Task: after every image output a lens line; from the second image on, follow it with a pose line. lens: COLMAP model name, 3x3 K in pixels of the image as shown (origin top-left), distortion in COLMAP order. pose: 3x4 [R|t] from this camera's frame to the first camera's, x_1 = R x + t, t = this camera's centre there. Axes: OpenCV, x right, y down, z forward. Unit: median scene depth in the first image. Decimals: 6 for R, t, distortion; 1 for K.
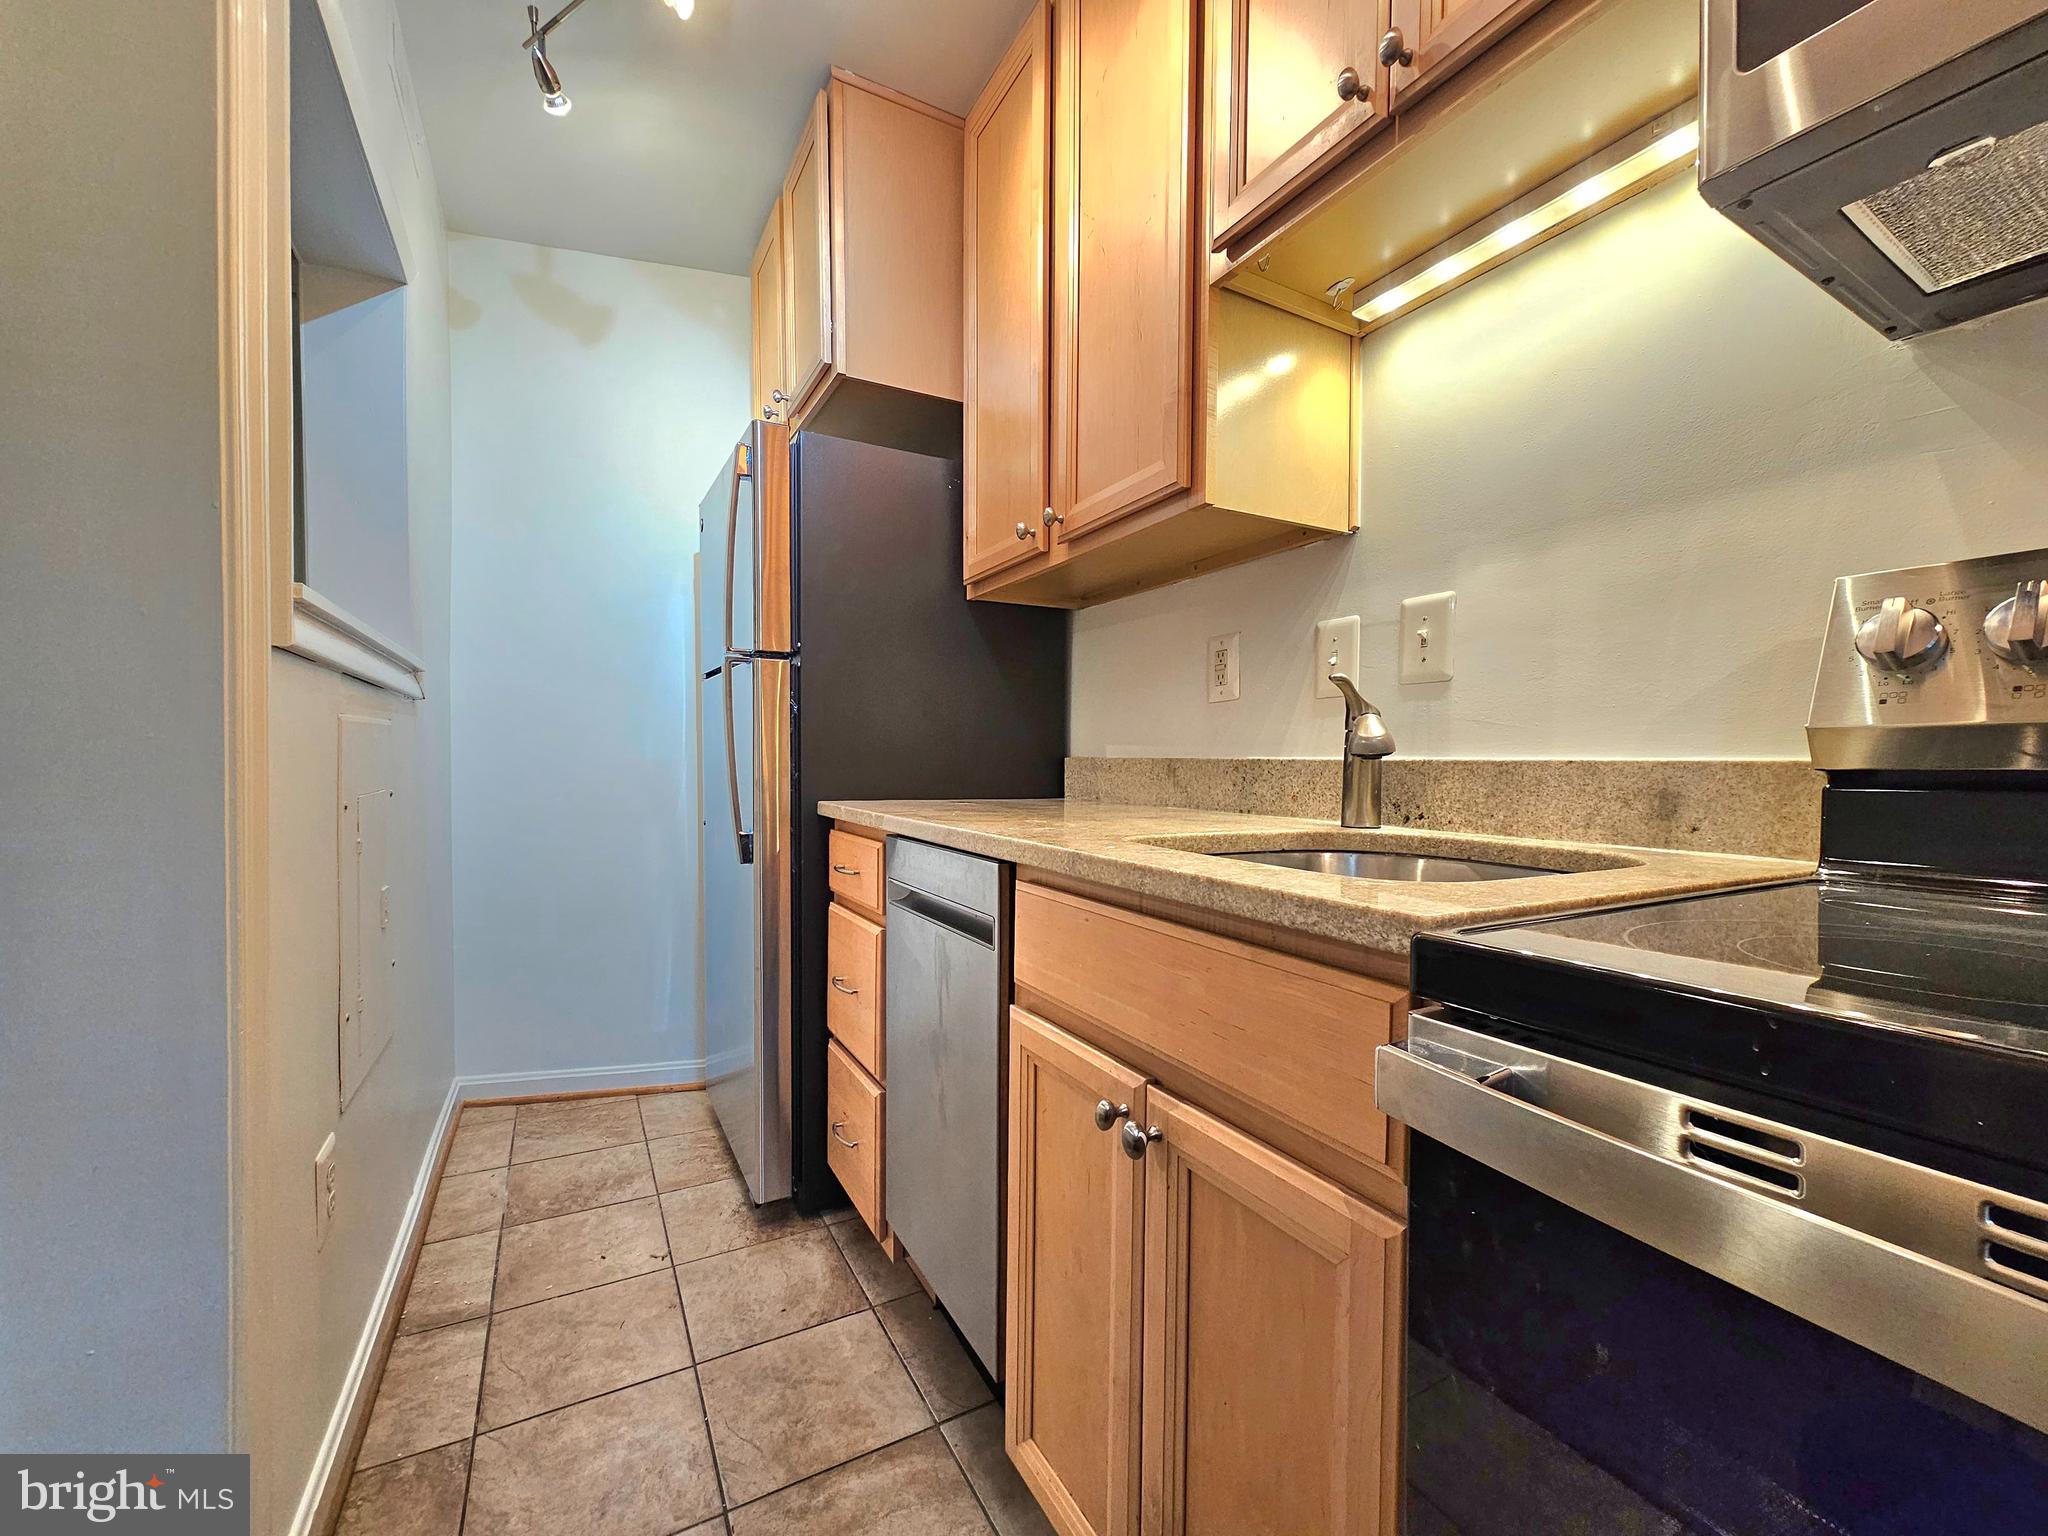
lens RADIAL K [[828.4, 0, 1021.0], [0, 828.4, 781.2], [0, 0, 1]] dist [0.000309, 0.000282]
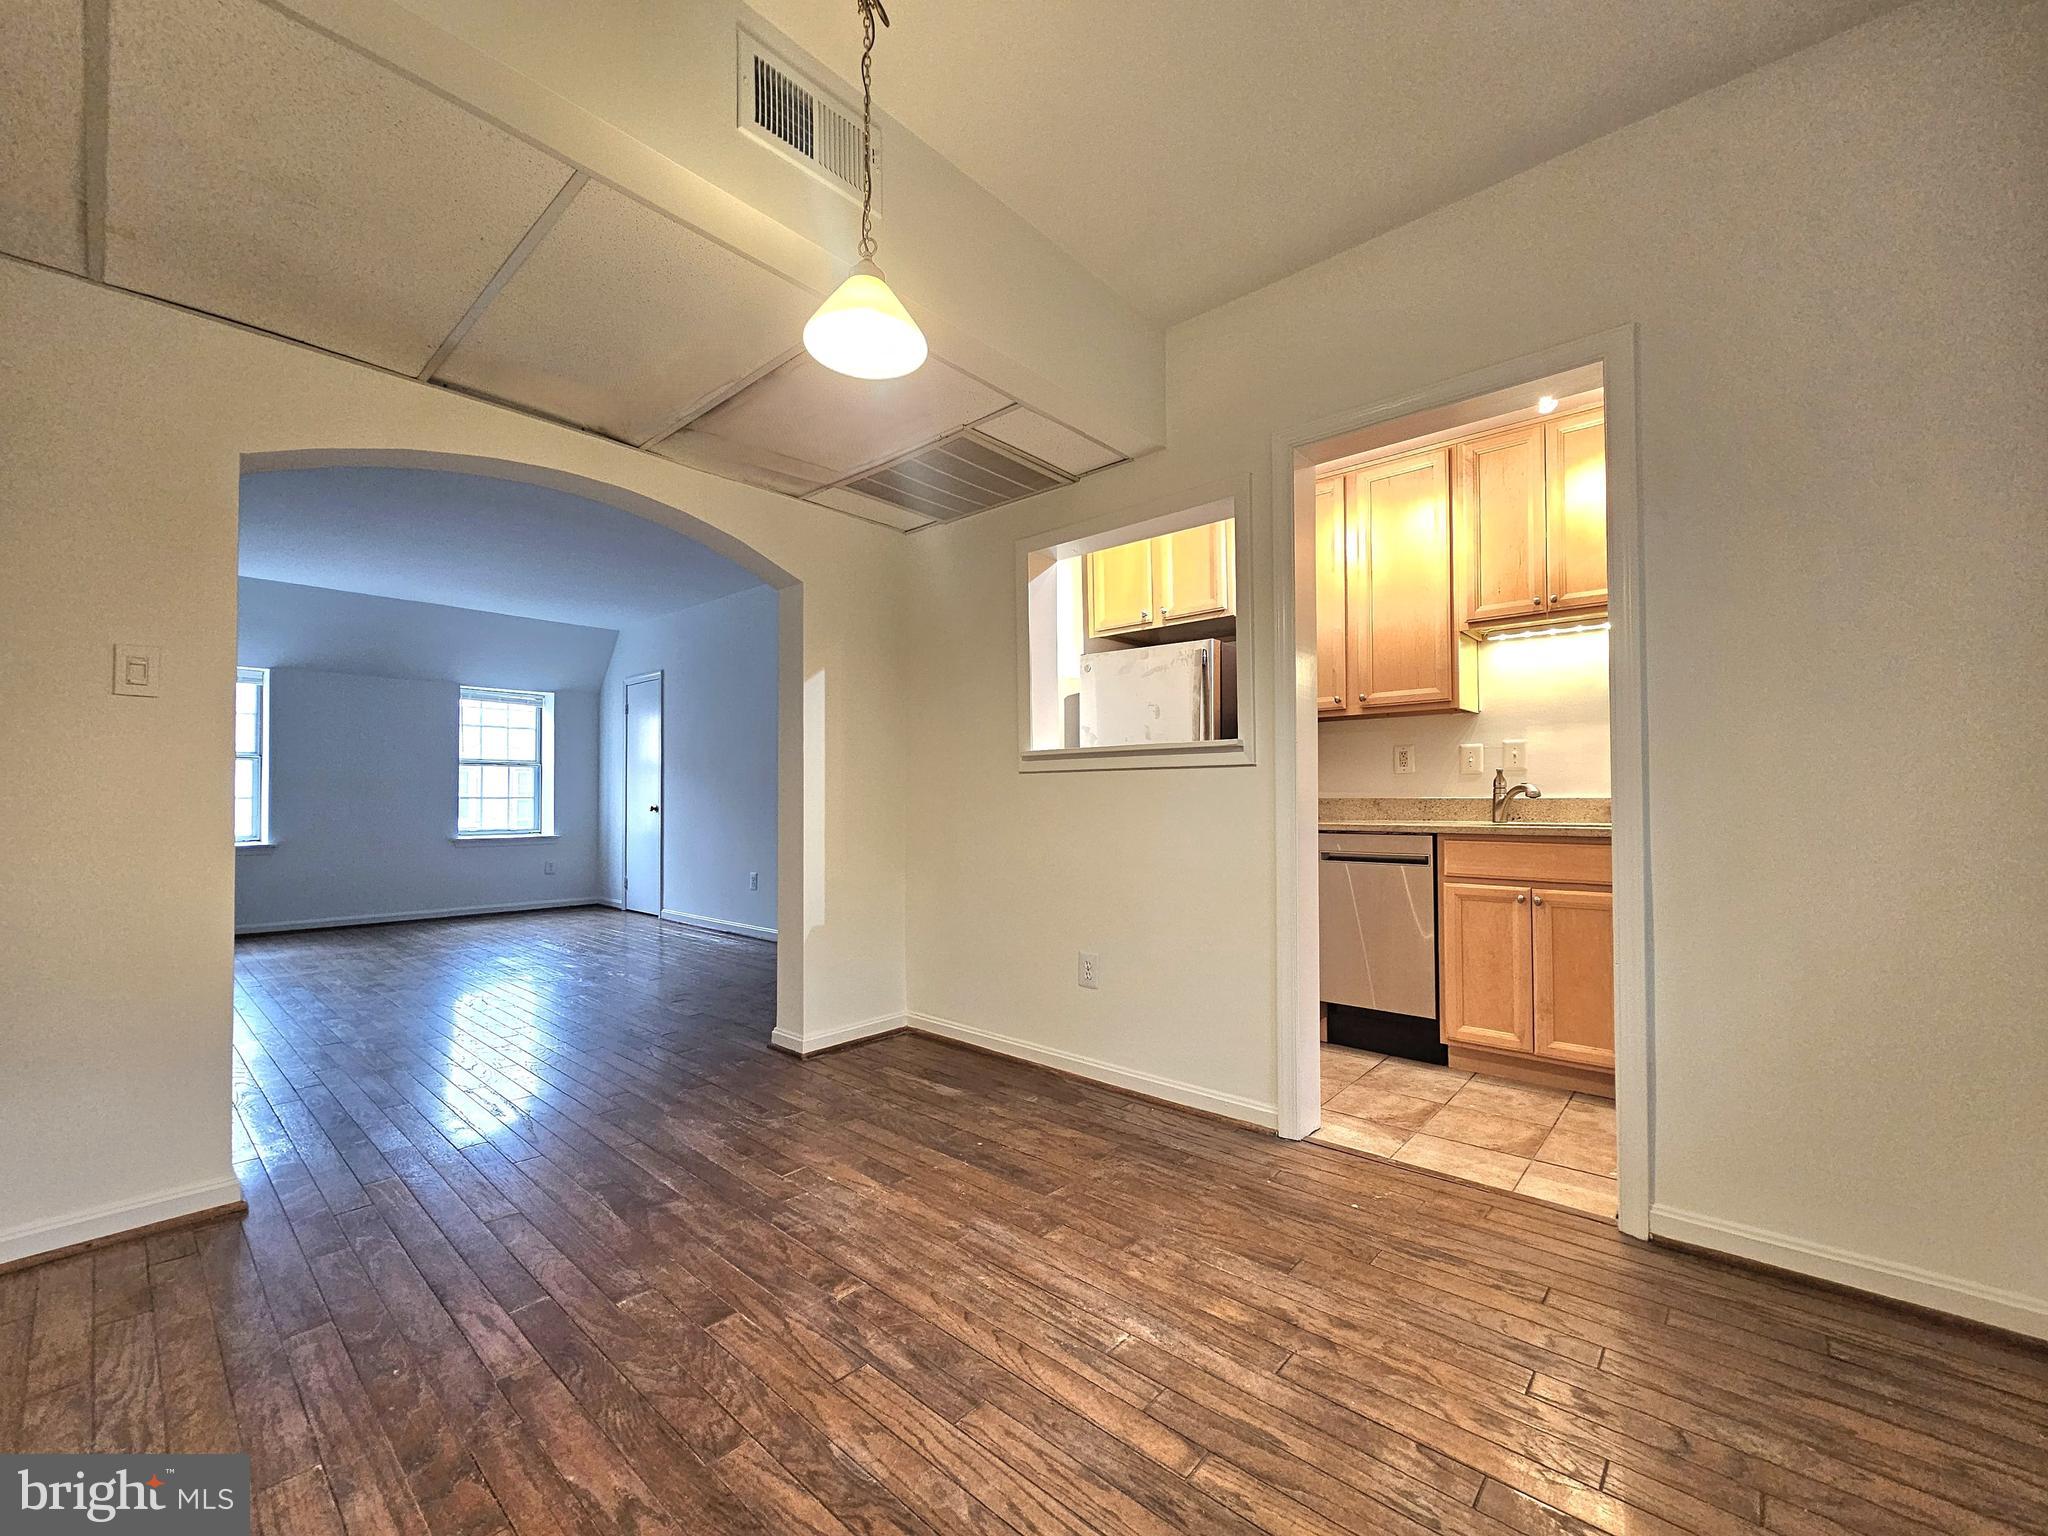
lens RADIAL K [[828.4, 0, 1021.0], [0, 828.4, 781.2], [0, 0, 1]] dist [0.000309, 0.000282]
pose [[0.941974, -0.008165, 0.335588, -2.021318], [0.022460, 0.998997, -0.038738, -0.010949], [-0.334935, 0.044028, 0.941212, -1.078250]]
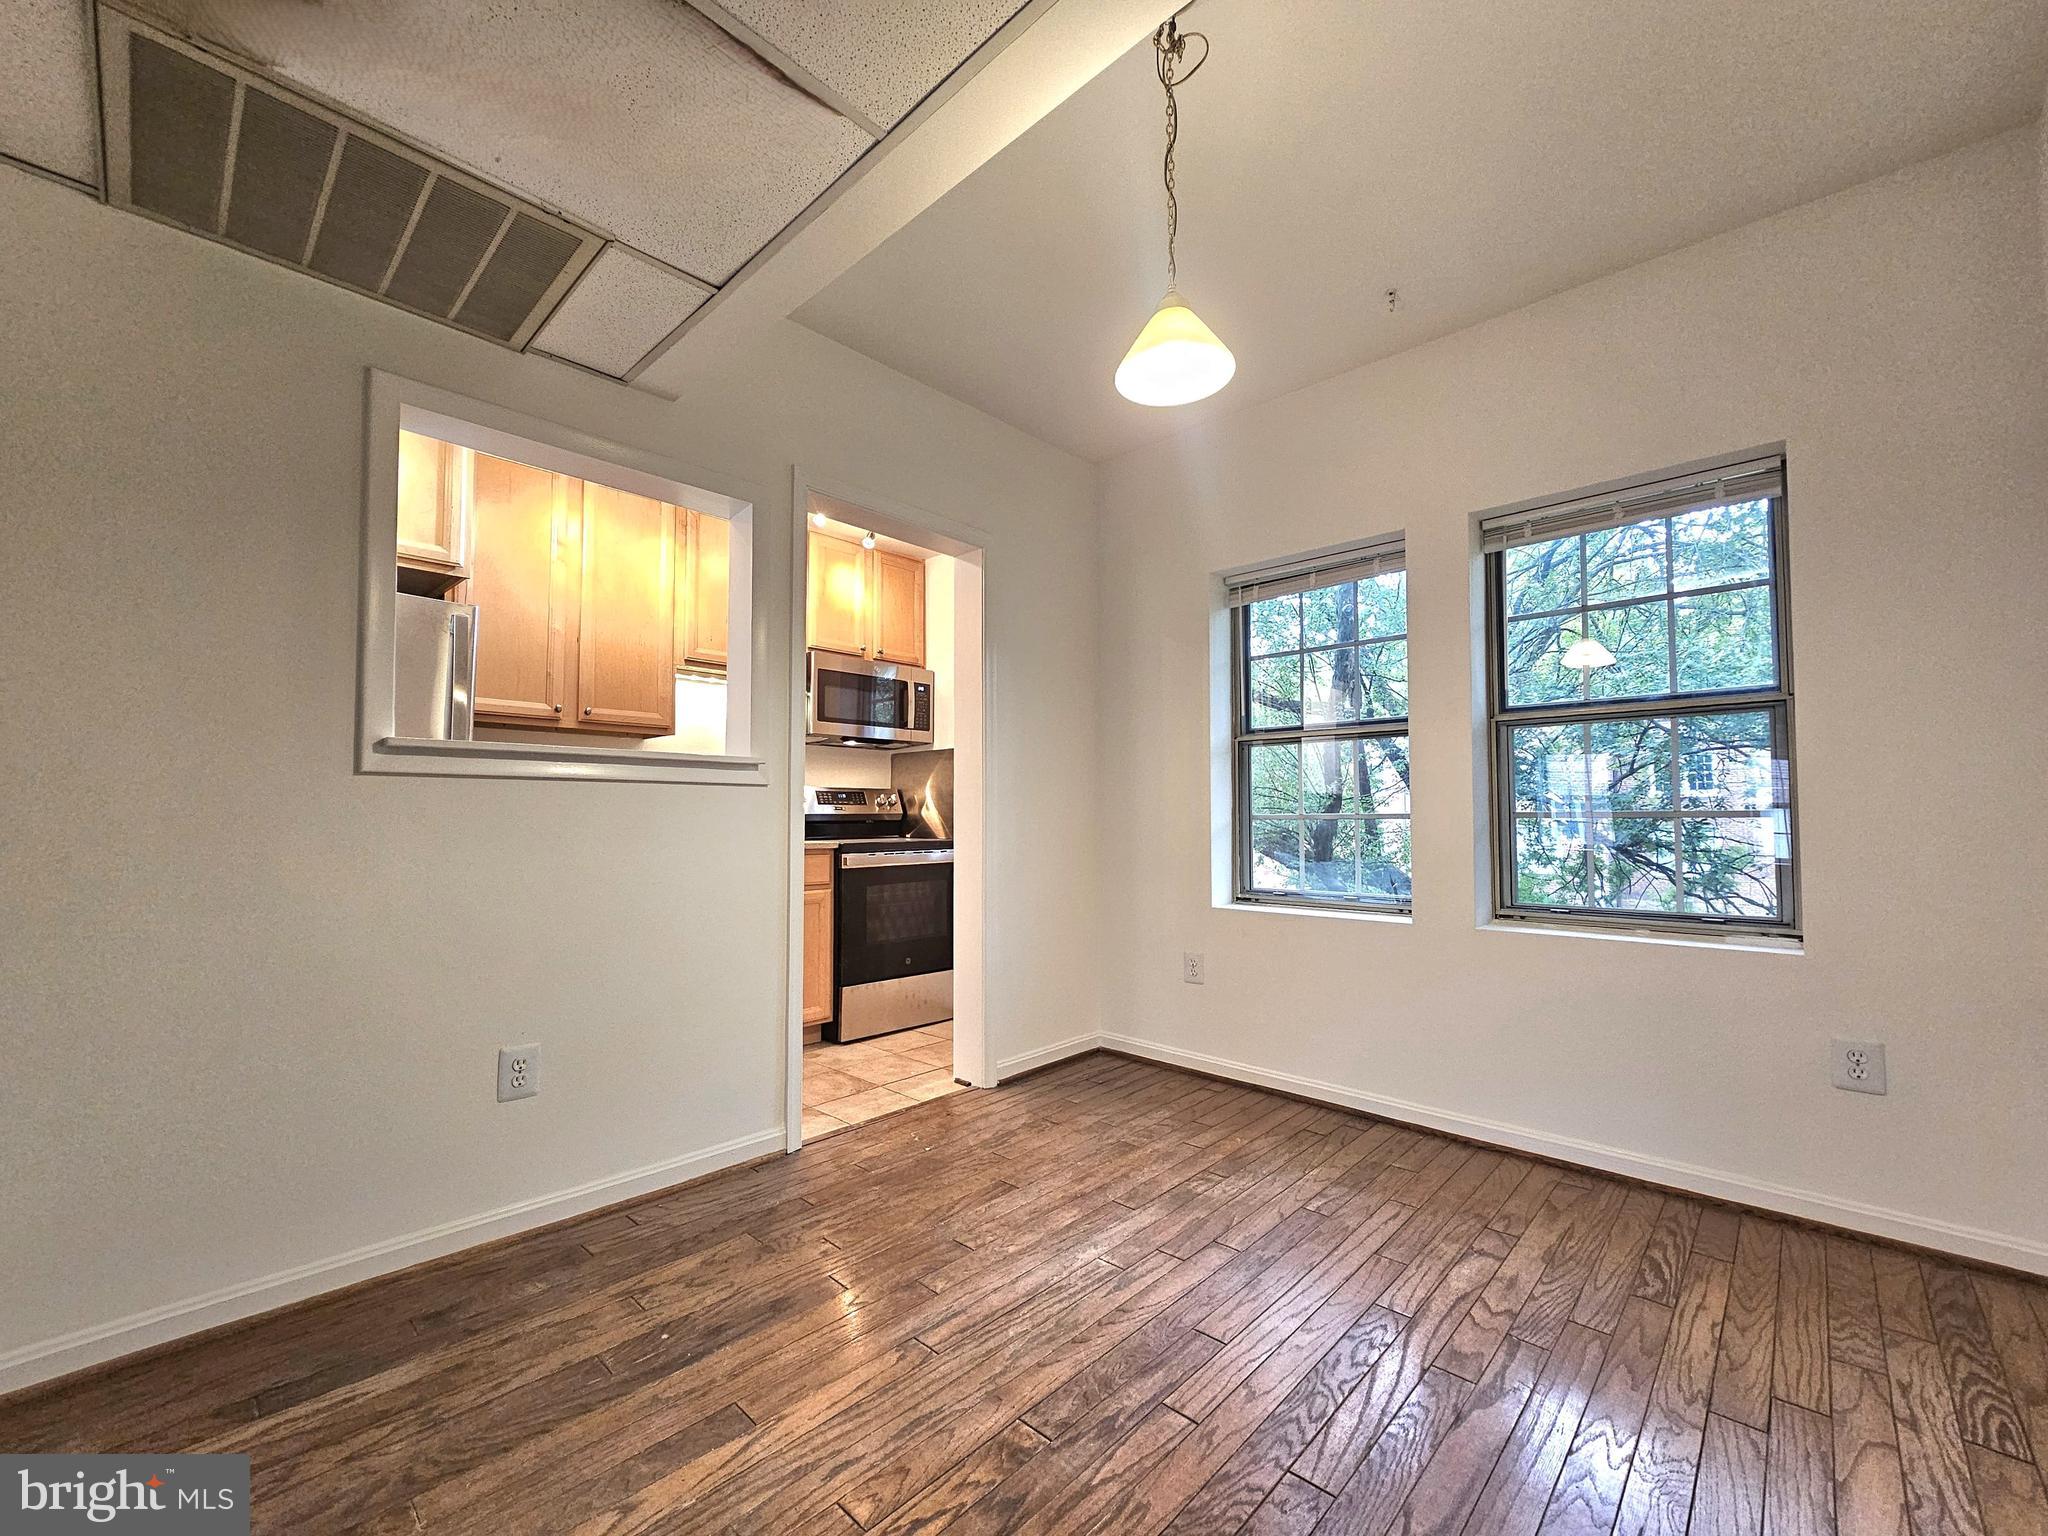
lens RADIAL K [[841.3, 0, 1016.3], [0, 841.3, 782.5], [0, 0, 1]] dist [0.000671, 0.000832]
pose [[-0.300429, 0.028798, 0.953369, -2.940093], [0.019374, 0.999522, -0.024087, -0.064761], [-0.953607, 0.011234, -0.300844, 0.736363]]
